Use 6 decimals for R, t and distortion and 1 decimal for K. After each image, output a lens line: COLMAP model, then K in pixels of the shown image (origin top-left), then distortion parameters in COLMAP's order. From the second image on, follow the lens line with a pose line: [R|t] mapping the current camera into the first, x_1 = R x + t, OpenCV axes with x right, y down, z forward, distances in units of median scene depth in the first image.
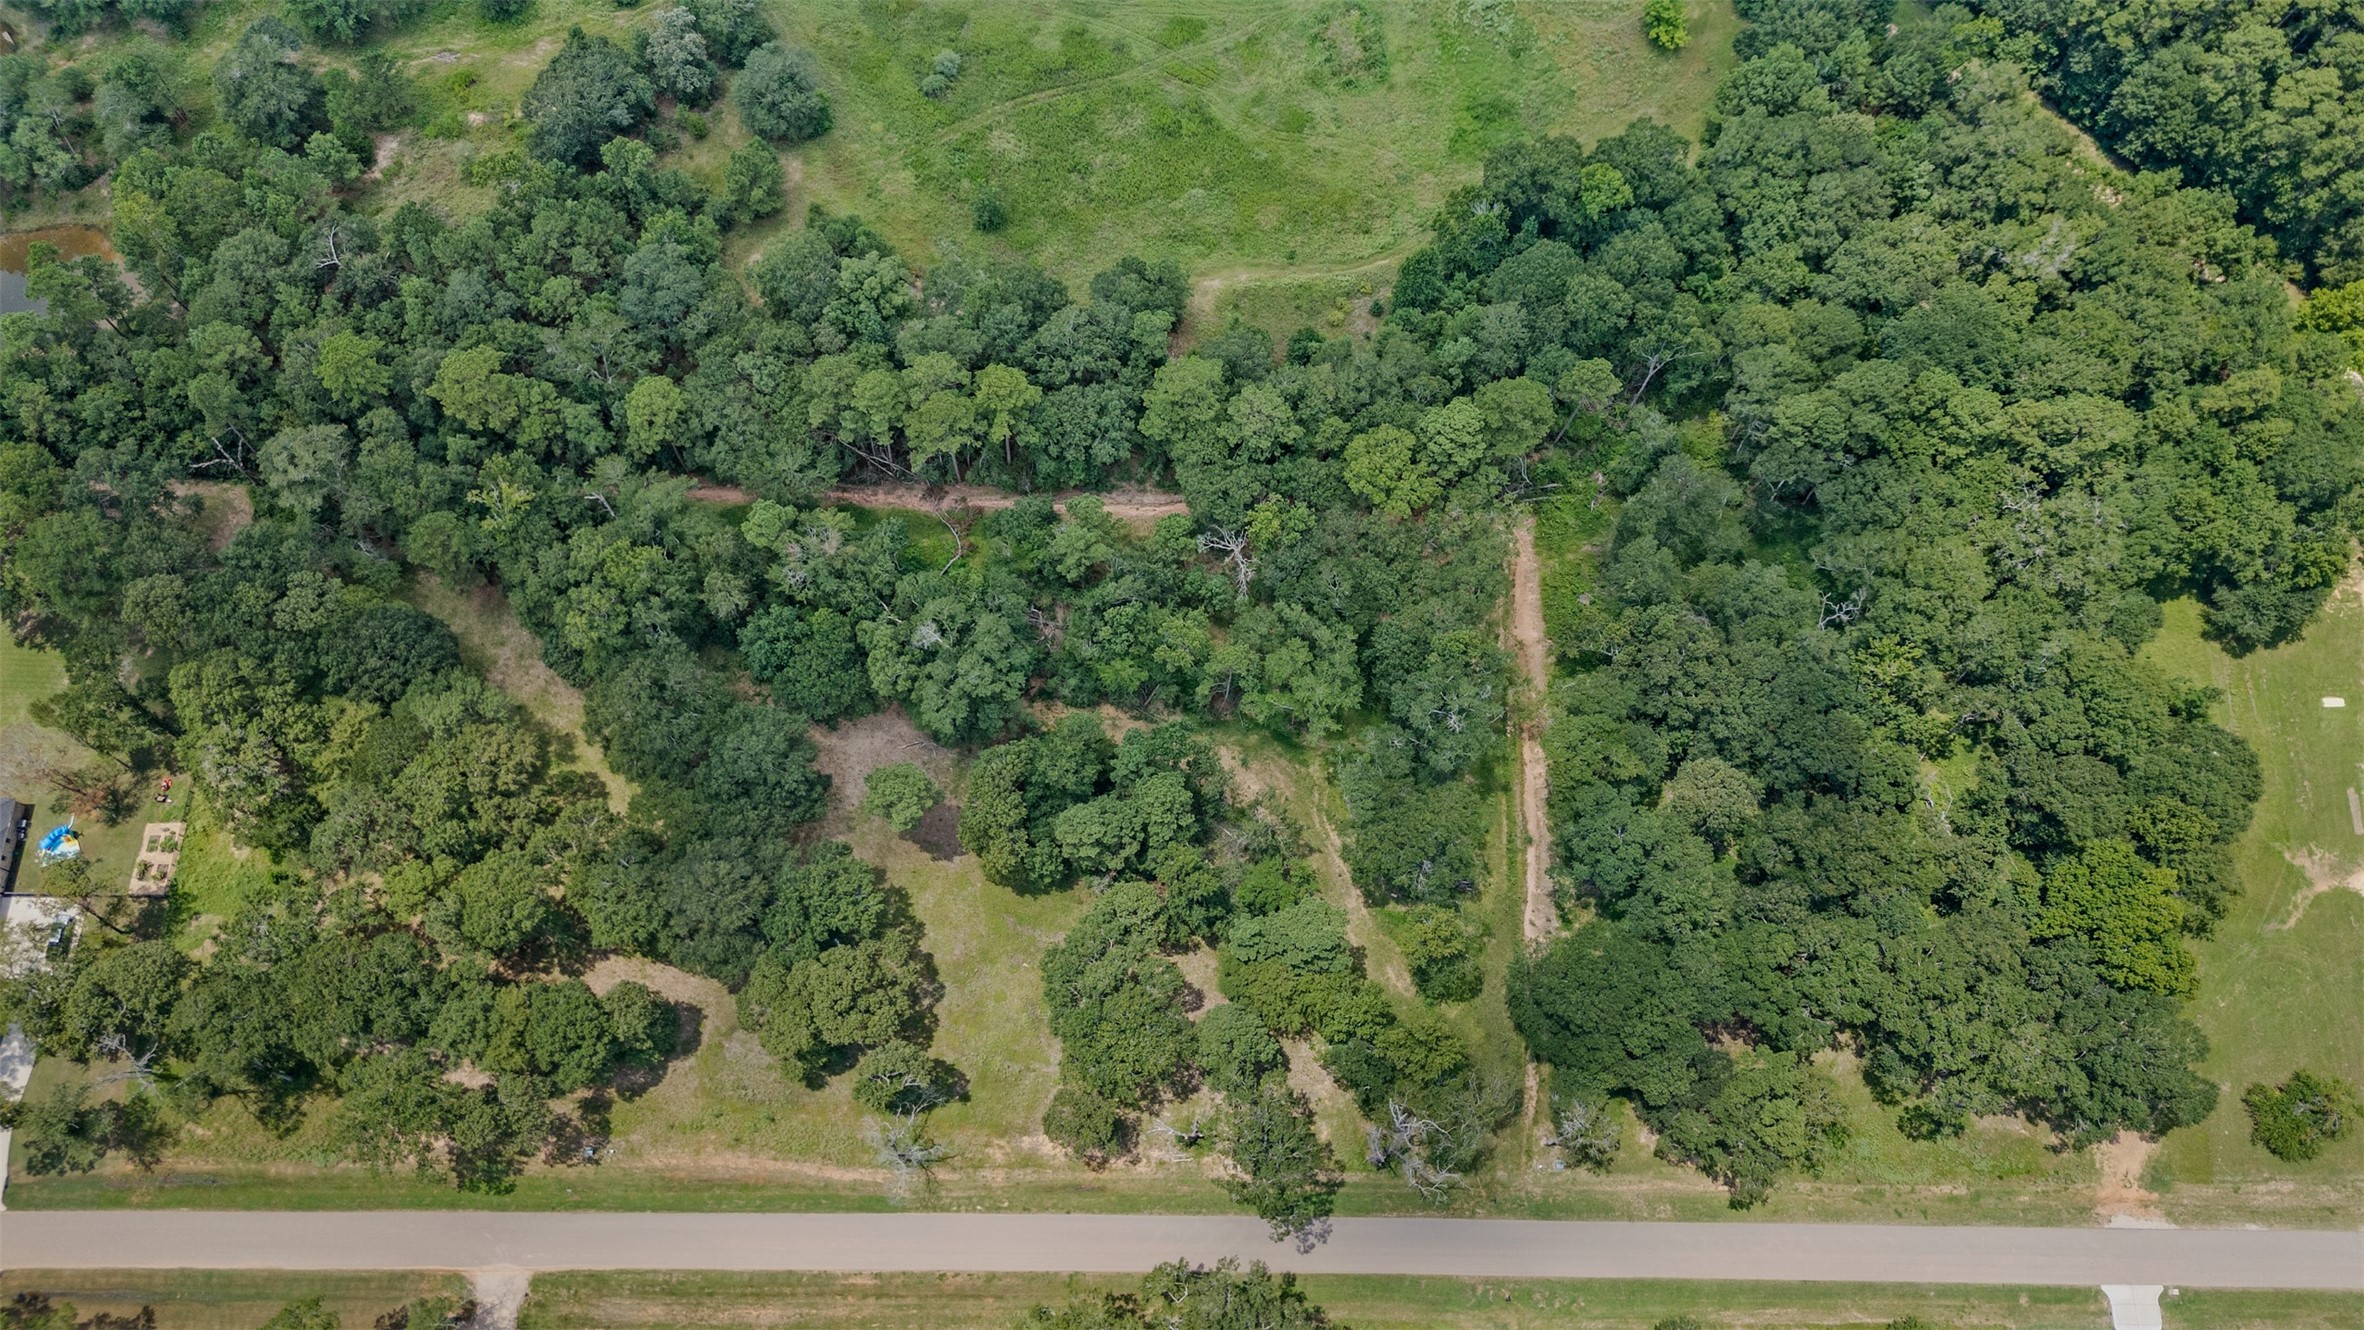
lens RADIAL K [[1725.8, 0, 1182.0], [0, 1725.8, 665.0], [0, 0, 1]] dist [0.113456, -0.088711]
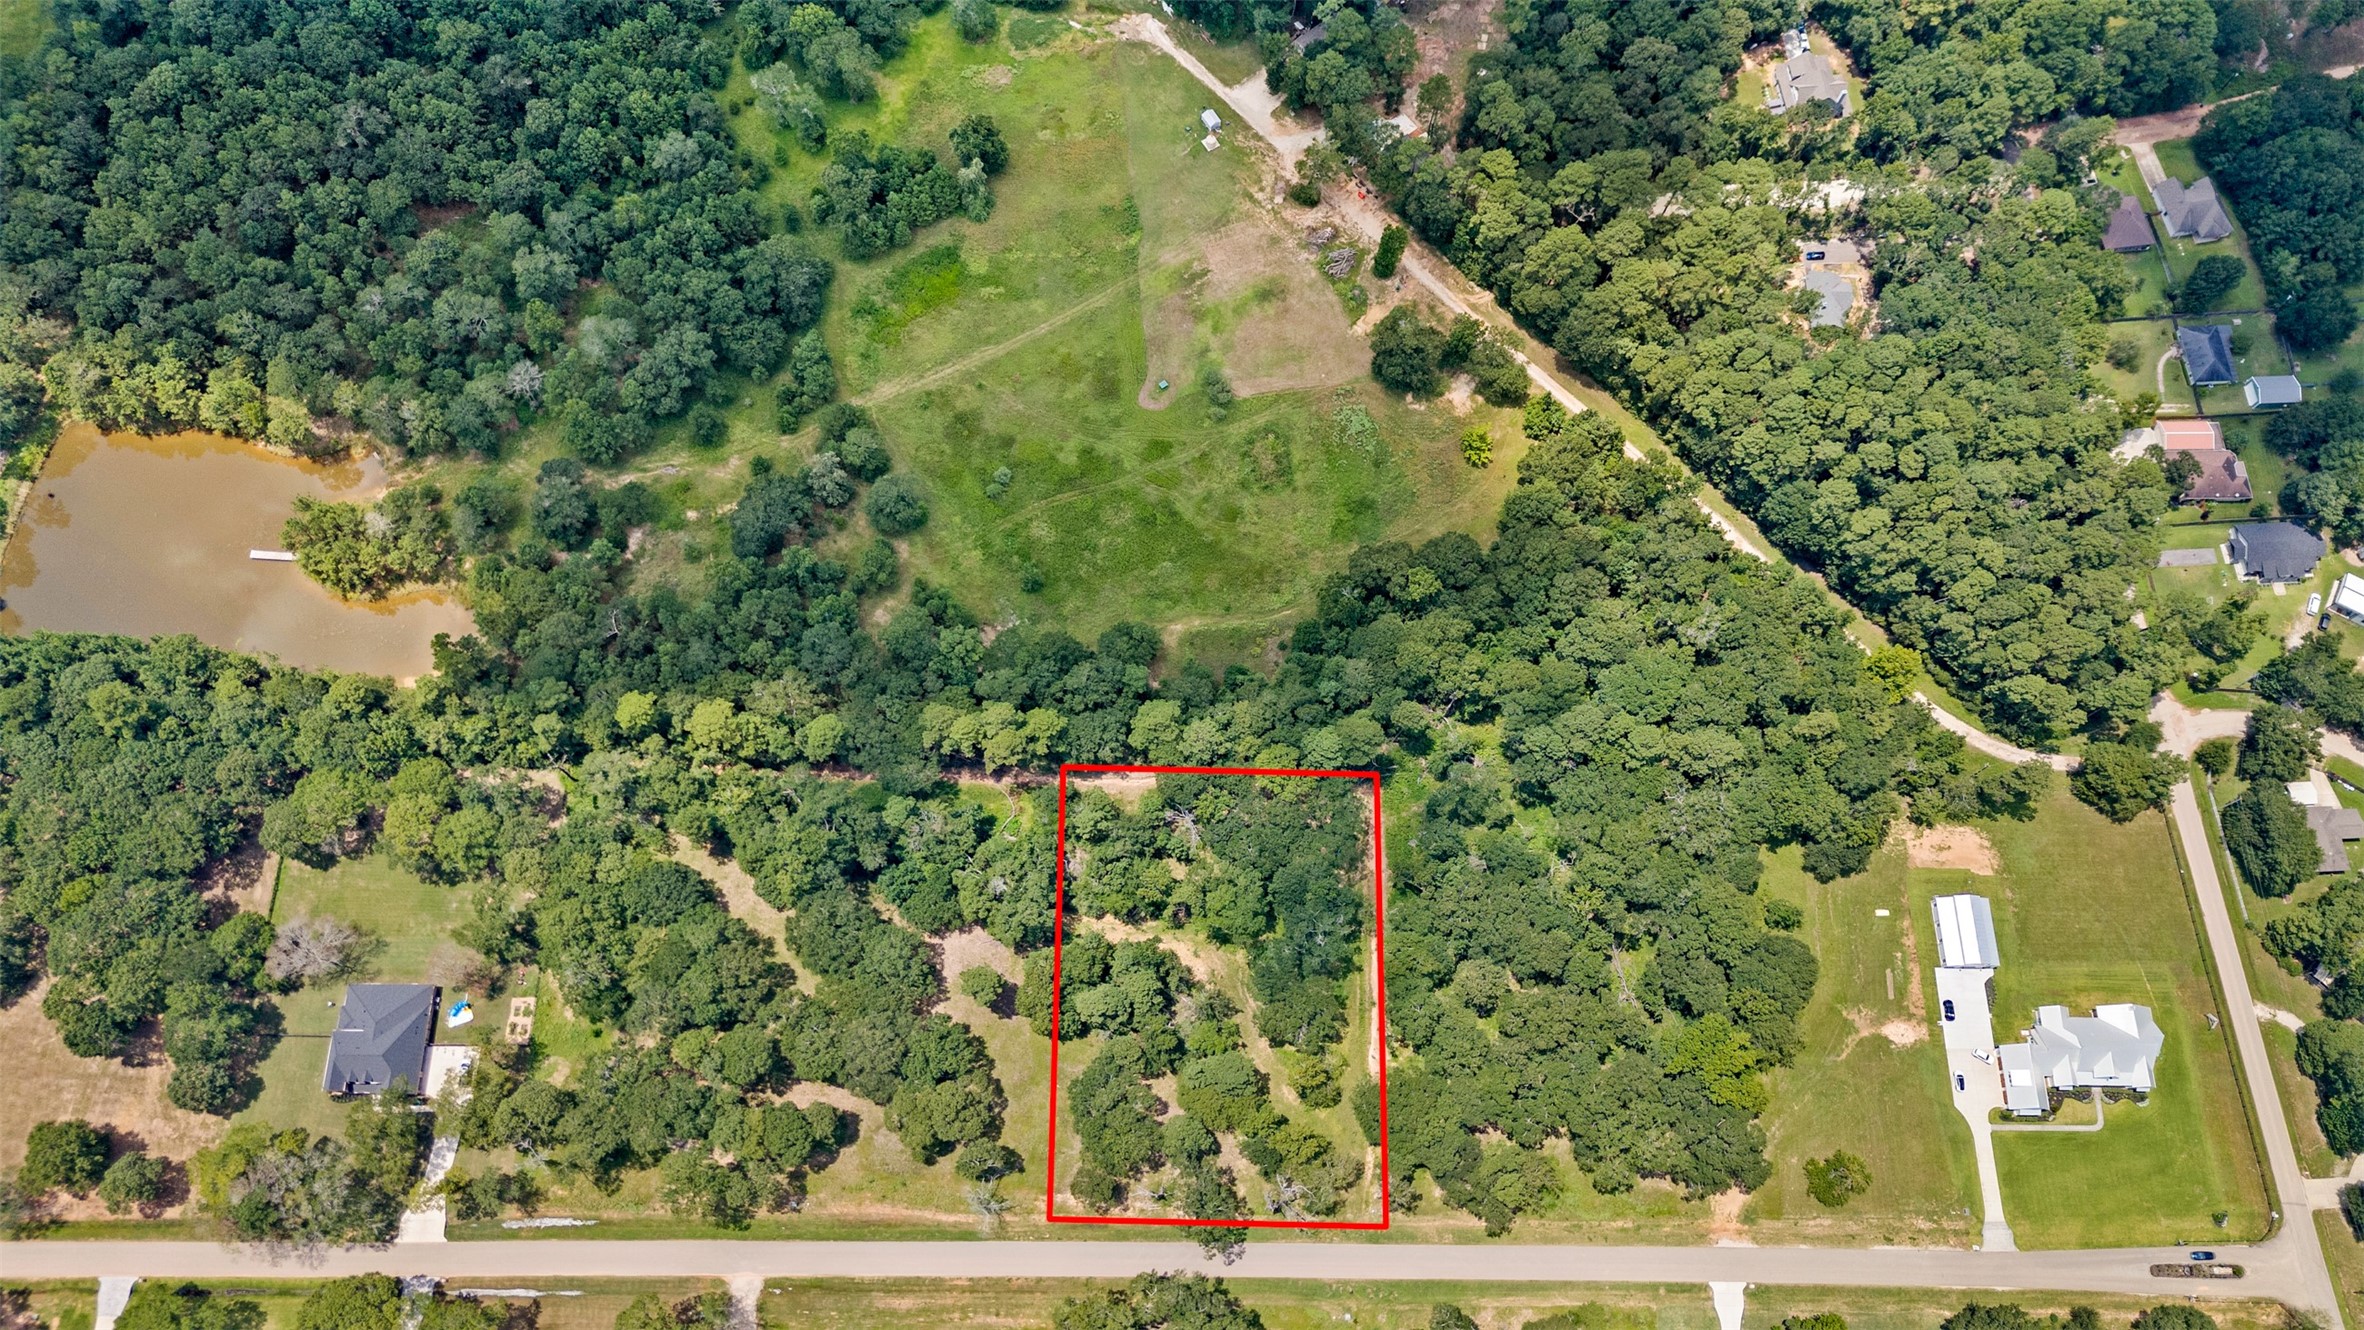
lens RADIAL K [[1796.9, 0, 1182.0], [0, 1796.9, 665.0], [0, 0, 1]] dist [0.217293, -0.383940]
pose [[0.999990, -0.002907, -0.003531, 0.031948], [0.002999, 0.999647, 0.026392, -0.260175], [0.003453, -0.026403, 0.999645, -0.673619]]
